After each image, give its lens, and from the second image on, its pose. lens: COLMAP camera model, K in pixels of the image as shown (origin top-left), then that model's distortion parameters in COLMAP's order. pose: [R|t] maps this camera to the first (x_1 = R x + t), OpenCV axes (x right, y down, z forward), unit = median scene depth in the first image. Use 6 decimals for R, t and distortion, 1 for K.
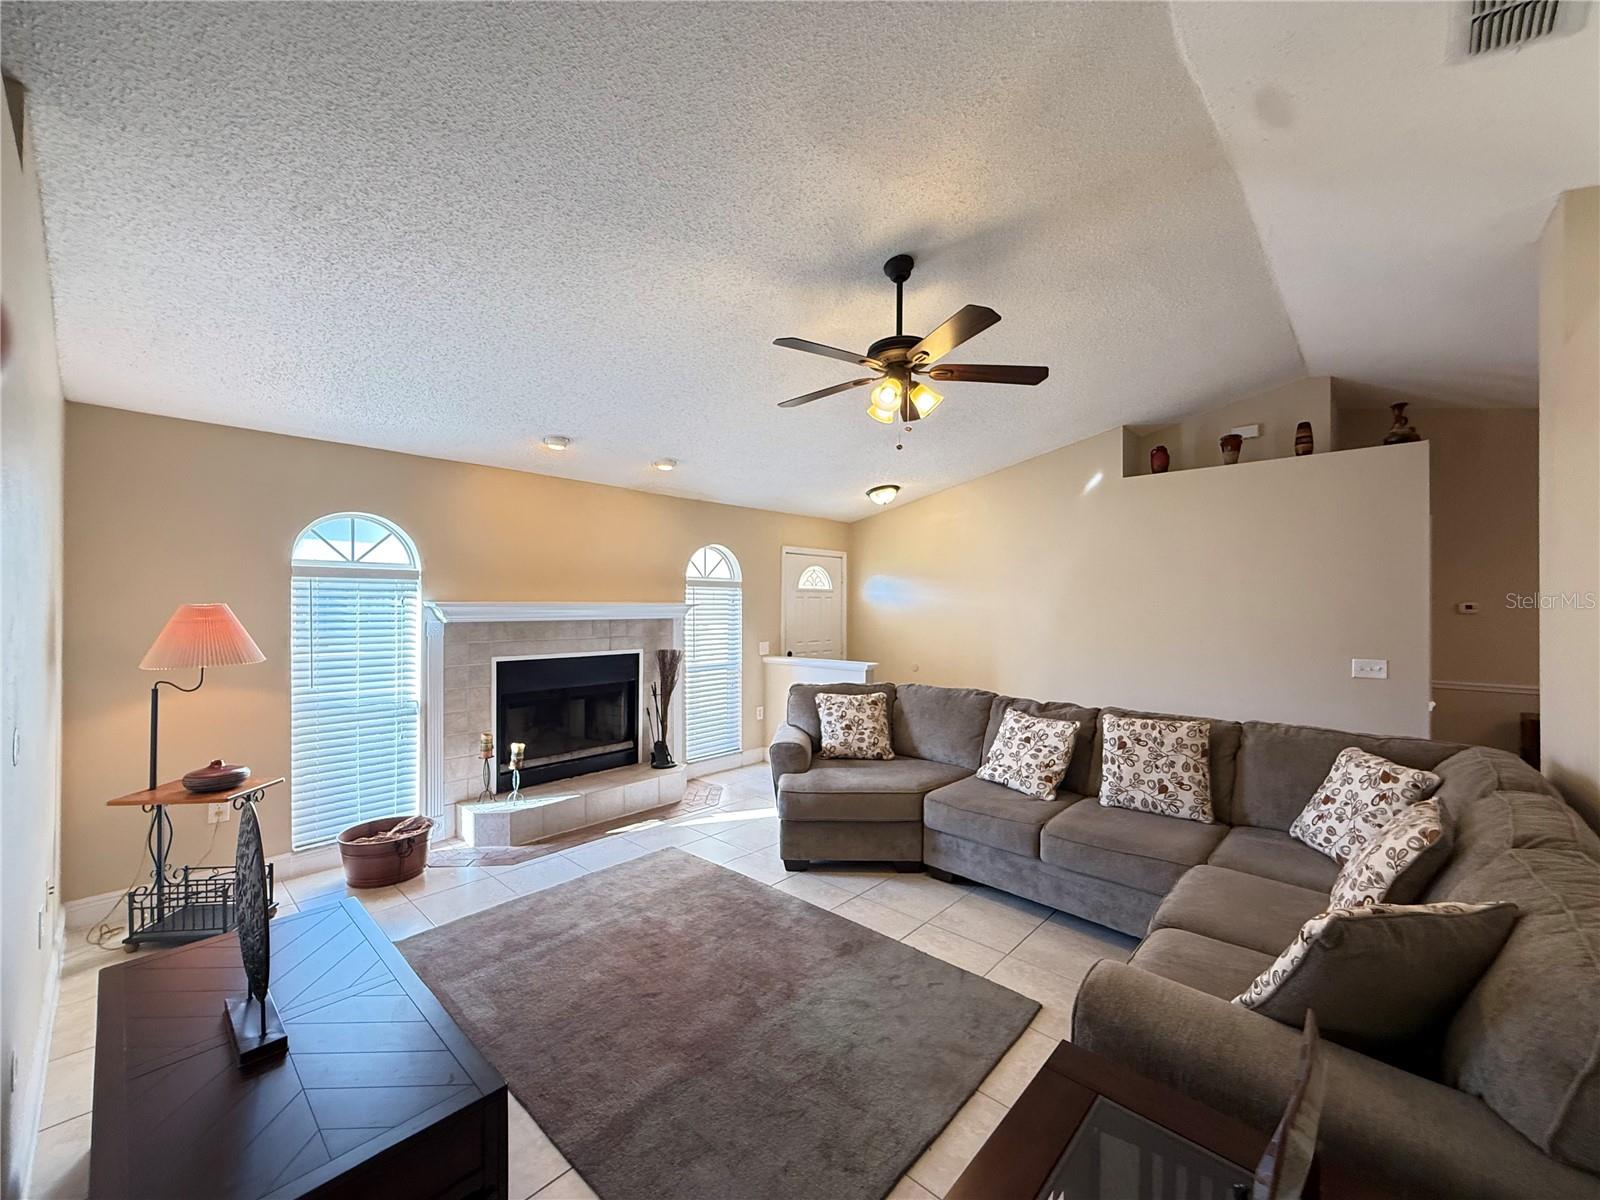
lens RADIAL K [[633.8, 0, 796.6], [0, 633.8, 604.0], [0, 0, 1]] dist [0.000031, 0.000035]
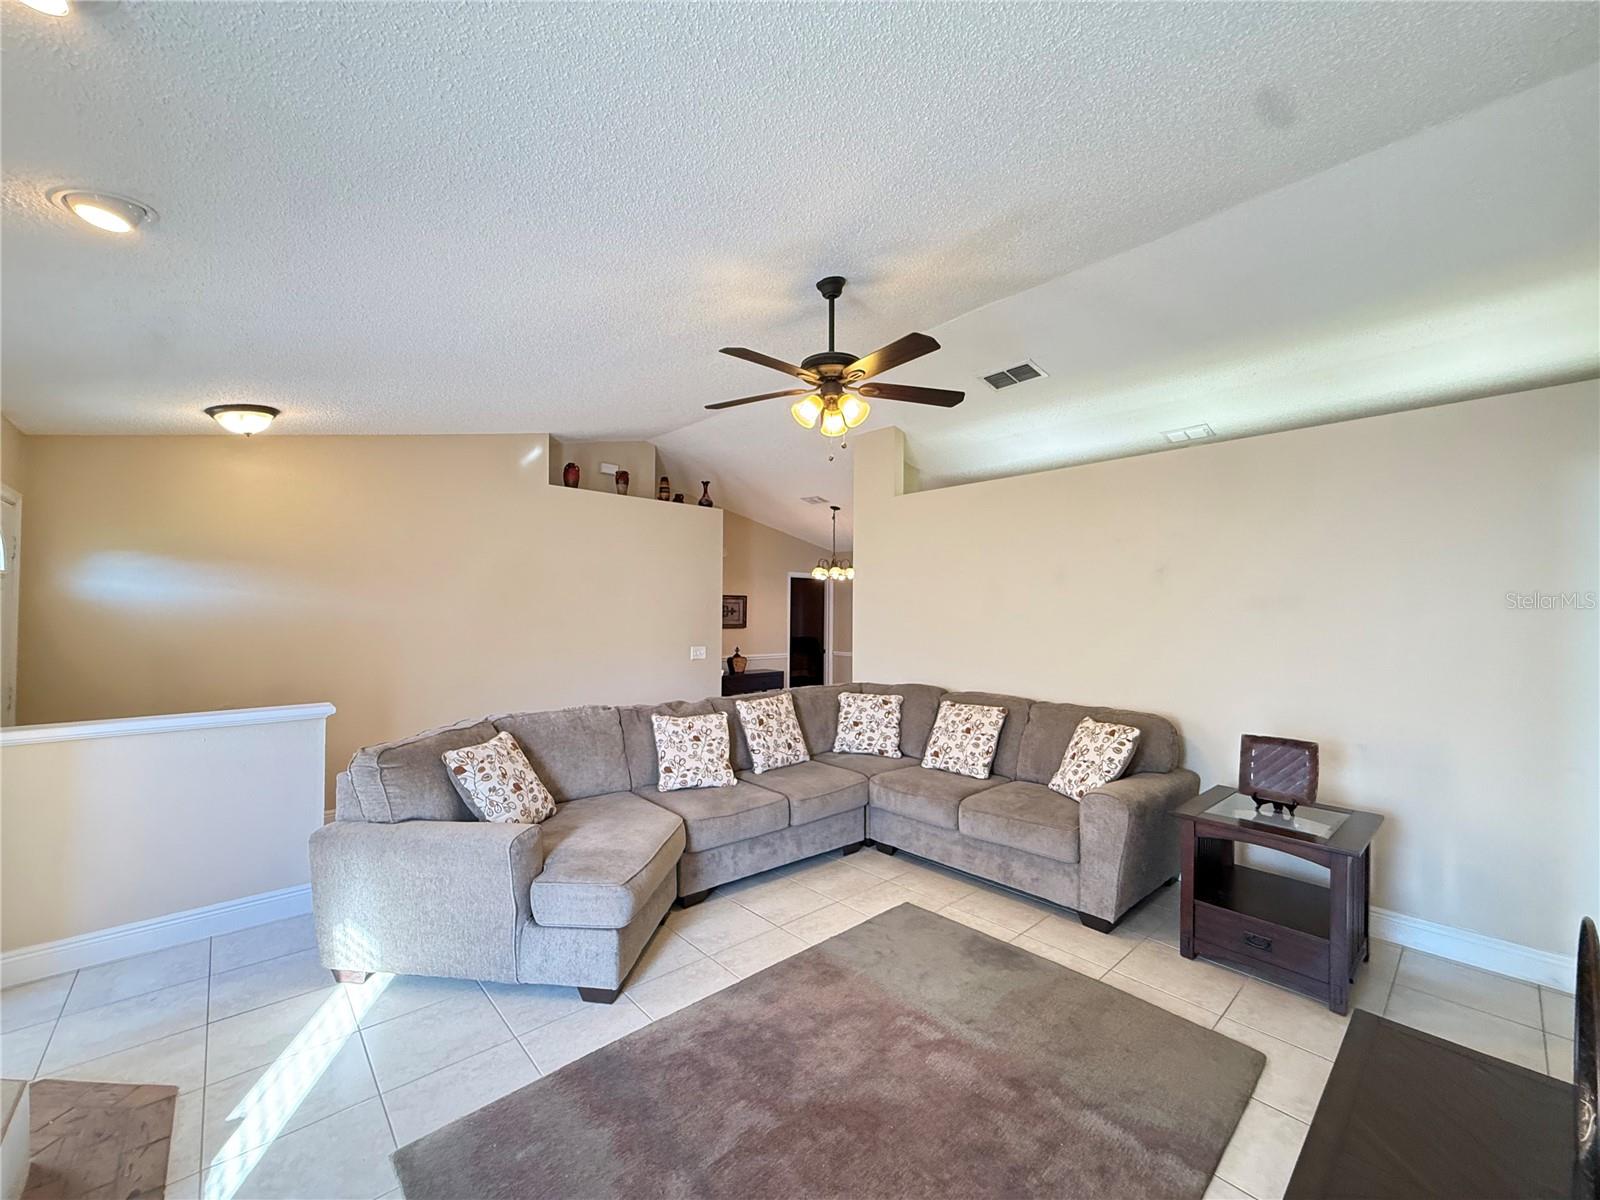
lens RADIAL K [[633.8, 0, 796.6], [0, 633.8, 604.0], [0, 0, 1]] dist [0.000031, 0.000035]
pose [[0.085503, 0.011741, 0.996269, -0.757241], [-0.010132, 0.999889, -0.010914, 0.000226], [-0.996286, -0.009161, 0.085613, 0.839441]]
